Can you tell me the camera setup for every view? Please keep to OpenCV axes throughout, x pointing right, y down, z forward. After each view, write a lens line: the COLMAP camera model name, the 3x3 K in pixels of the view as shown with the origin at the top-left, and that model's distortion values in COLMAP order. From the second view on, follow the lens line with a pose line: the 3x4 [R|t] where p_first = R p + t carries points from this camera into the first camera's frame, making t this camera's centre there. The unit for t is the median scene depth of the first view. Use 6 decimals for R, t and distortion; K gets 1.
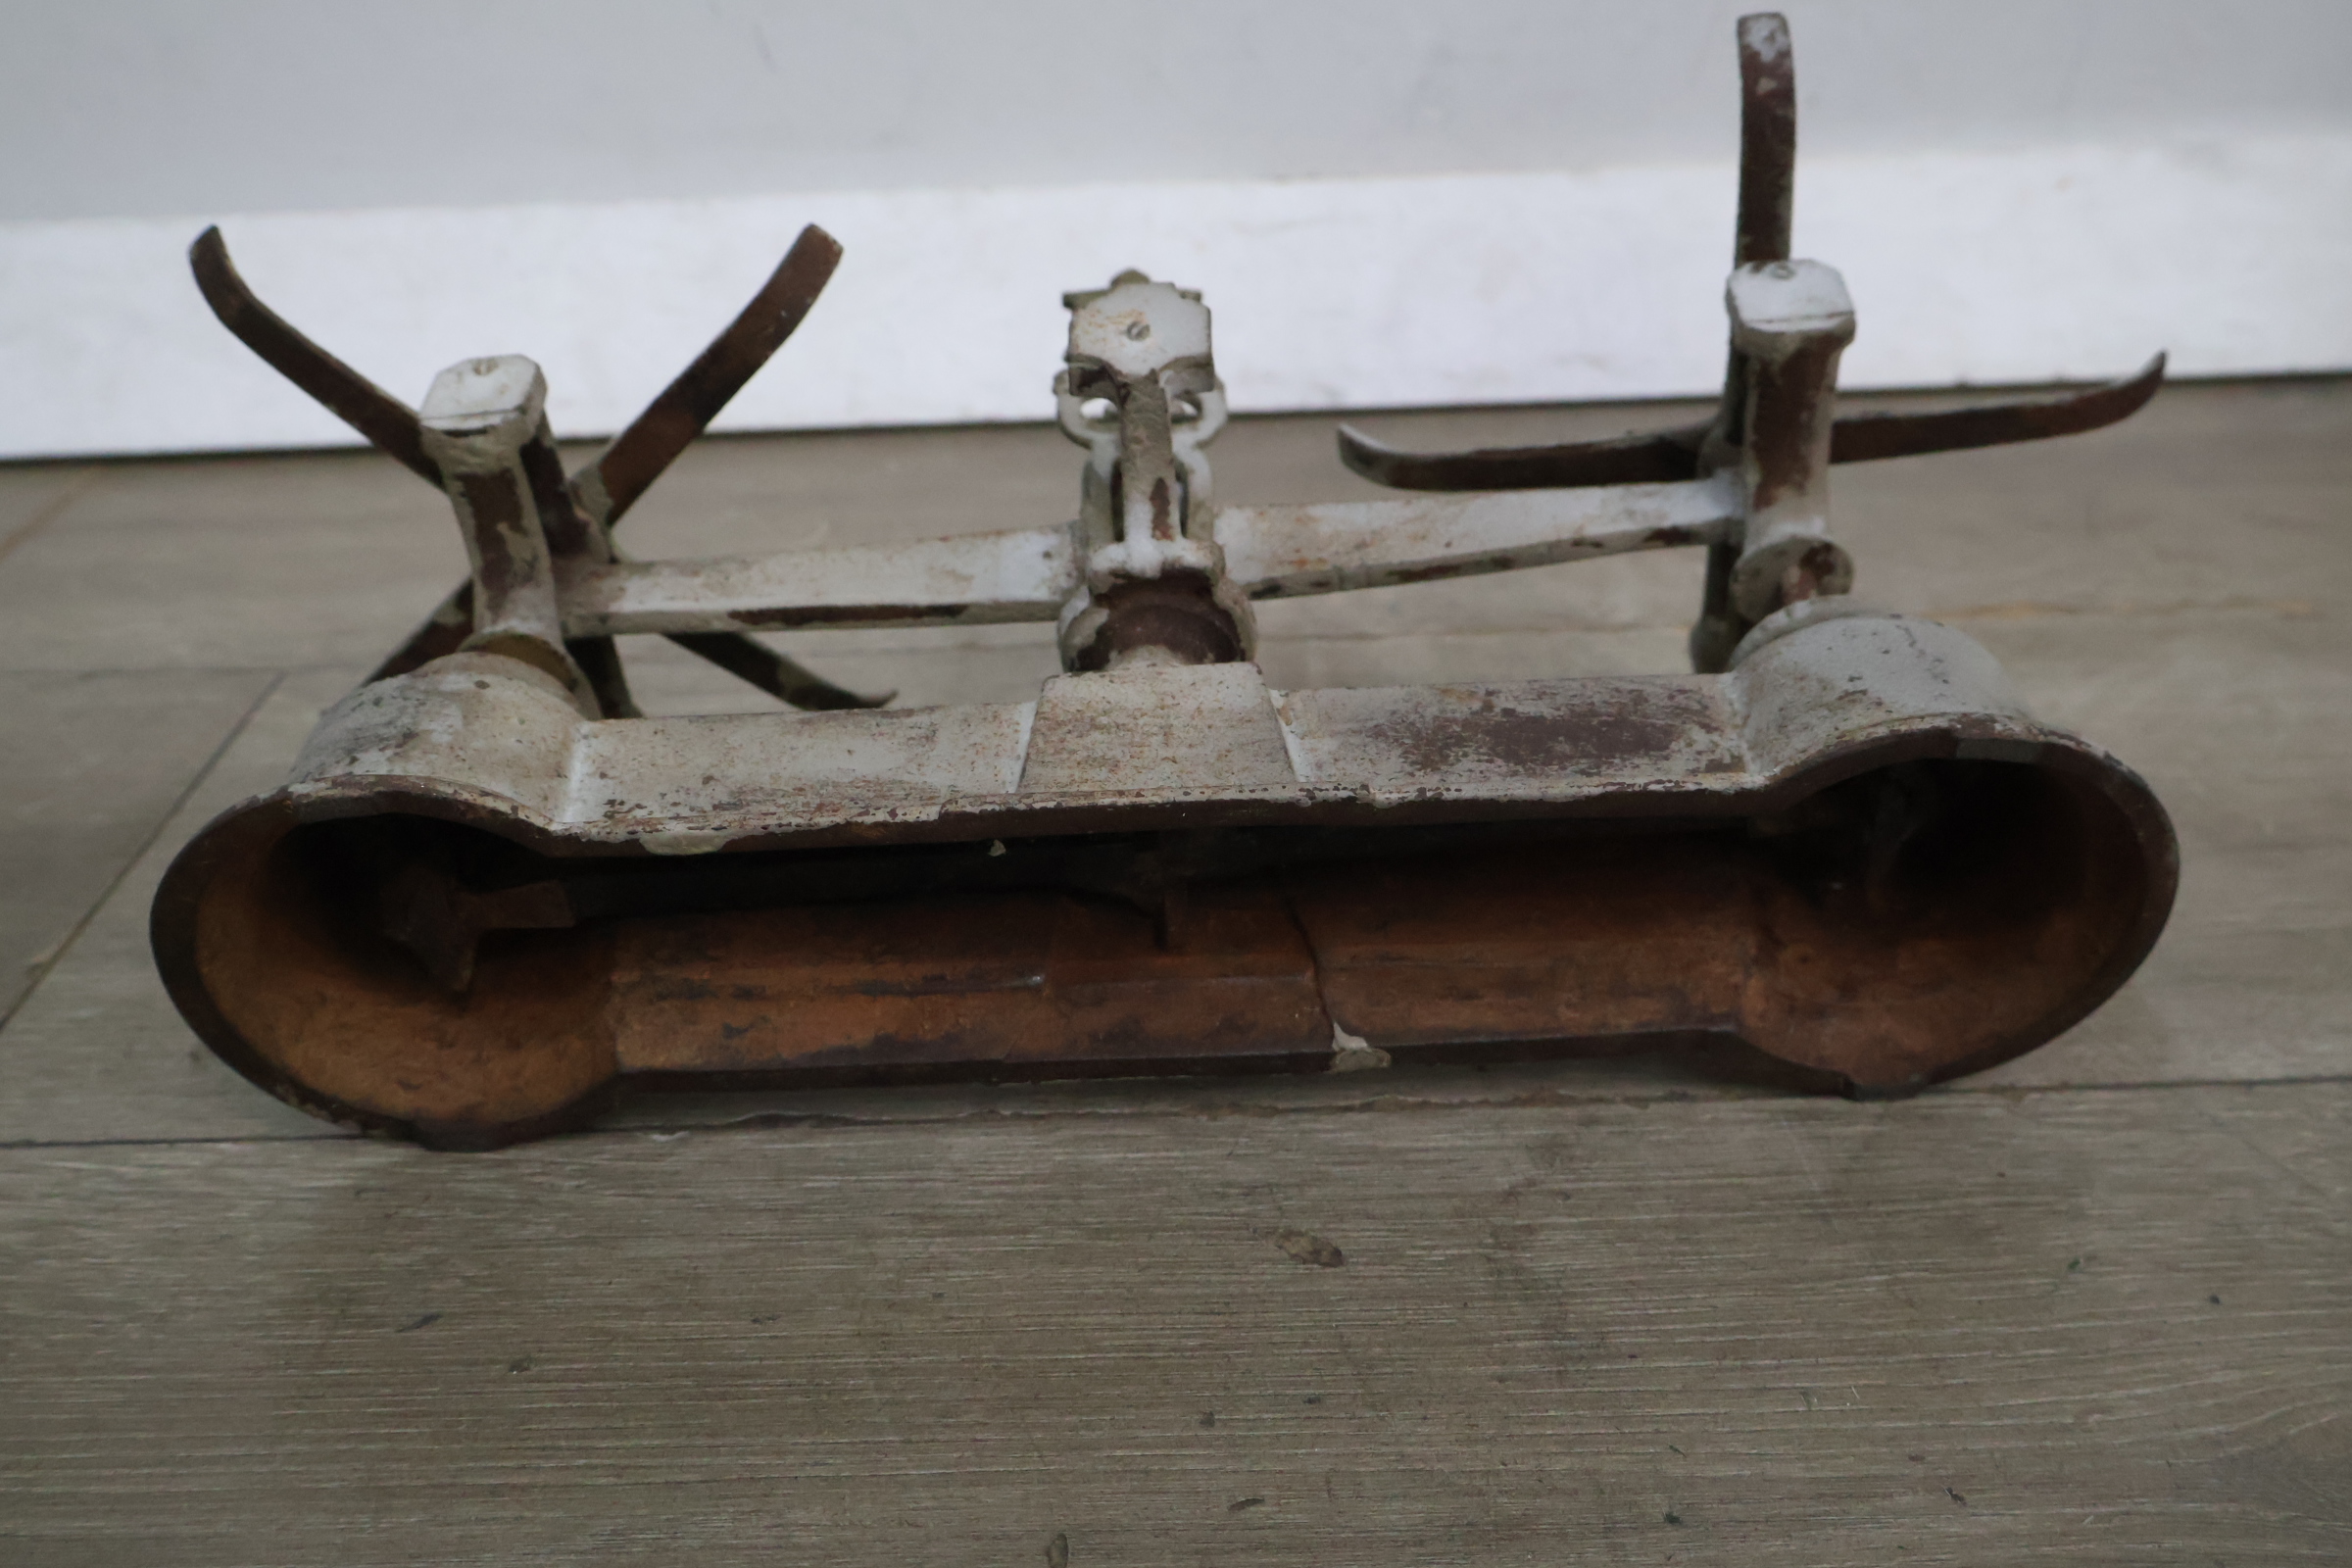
lens RADIAL K [[2362.0, 0, 1187.8], [0, 2362.0, 787.0], [0, 0, 1]] dist [0.001665, -0.006414]
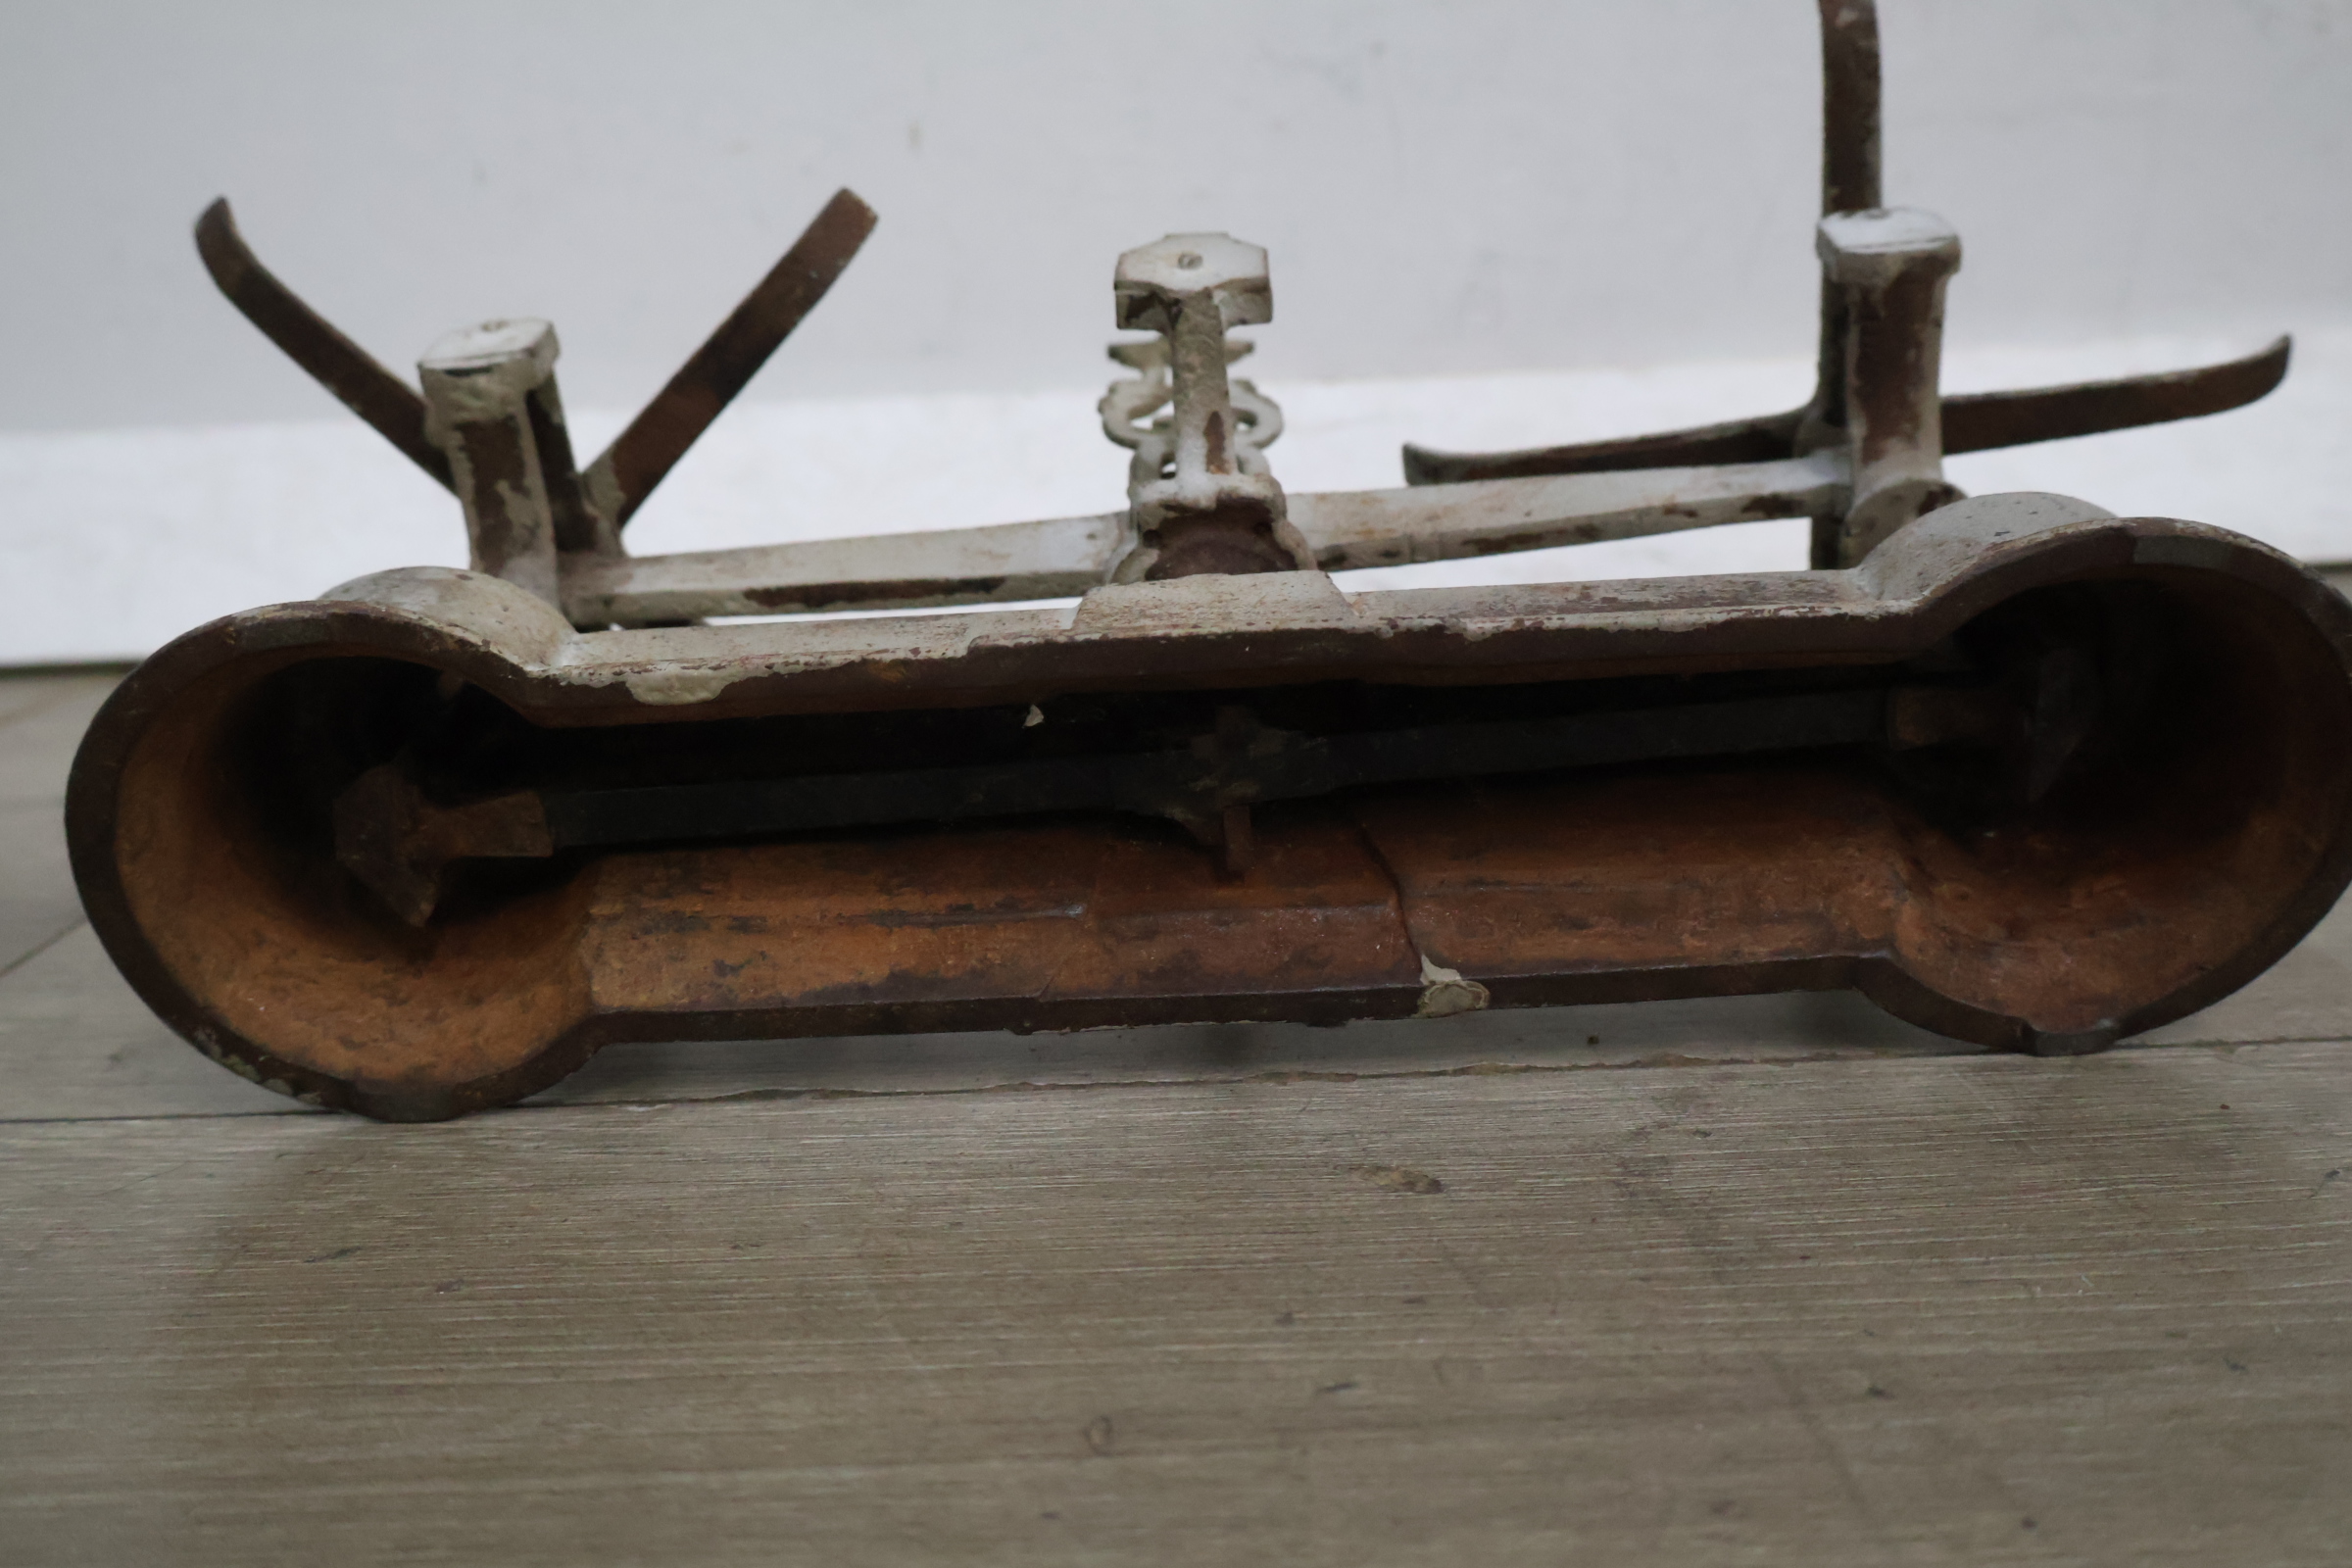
lens RADIAL K [[2371.2, 0, 1179.5], [0, 2371.2, 768.5], [0, 0, 1]] dist [-0.002571, 0.003080]
pose [[0.999780, -0.007307, -0.019638, -0.008860], [0.002561, 0.972817, -0.231562, 0.234546], [0.020796, 0.231461, 0.972622, 0.141939]]
